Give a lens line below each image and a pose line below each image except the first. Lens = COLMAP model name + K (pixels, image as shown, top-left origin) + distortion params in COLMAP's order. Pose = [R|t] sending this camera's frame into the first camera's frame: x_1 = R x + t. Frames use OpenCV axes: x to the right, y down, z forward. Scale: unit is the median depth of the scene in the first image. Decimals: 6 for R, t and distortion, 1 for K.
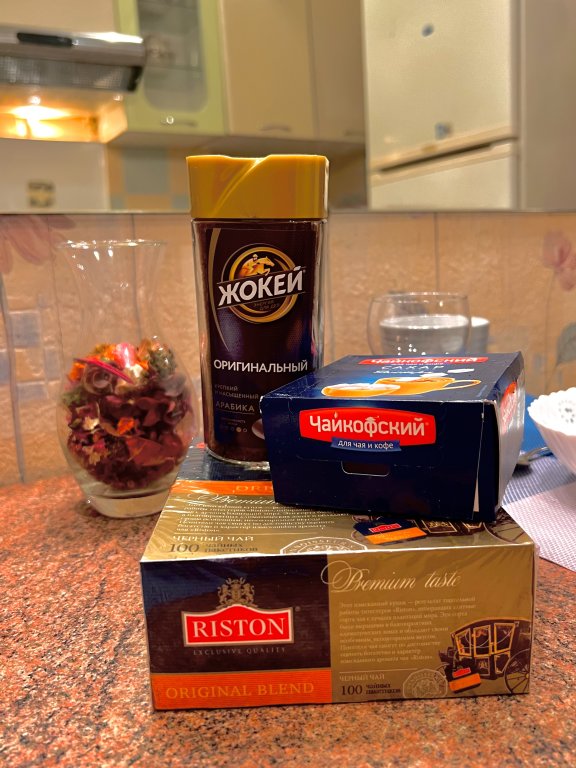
lens RADIAL K [[669.1, 0, 288.0], [0, 669.1, 384.0], [0, 0, 1]] dist [0.066968, -0.196139]
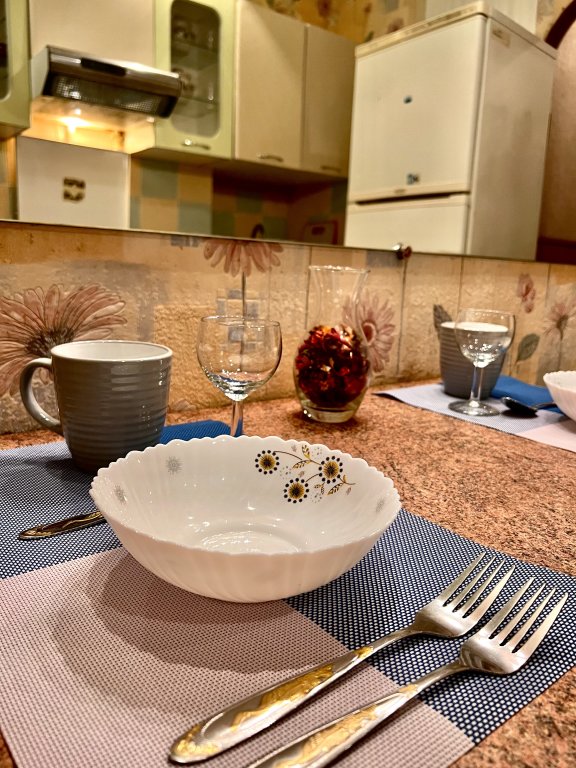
lens RADIAL K [[571.8, 0, 288.0], [0, 571.8, 384.0], [0, 0, 1]] dist [-0.007272, -0.007852]
pose [[0.991742, 0.073955, 0.104783, -0.245797], [-0.076809, 0.996770, 0.023464, 0.032406], [-0.102709, -0.031319, 0.994218, -0.232210]]
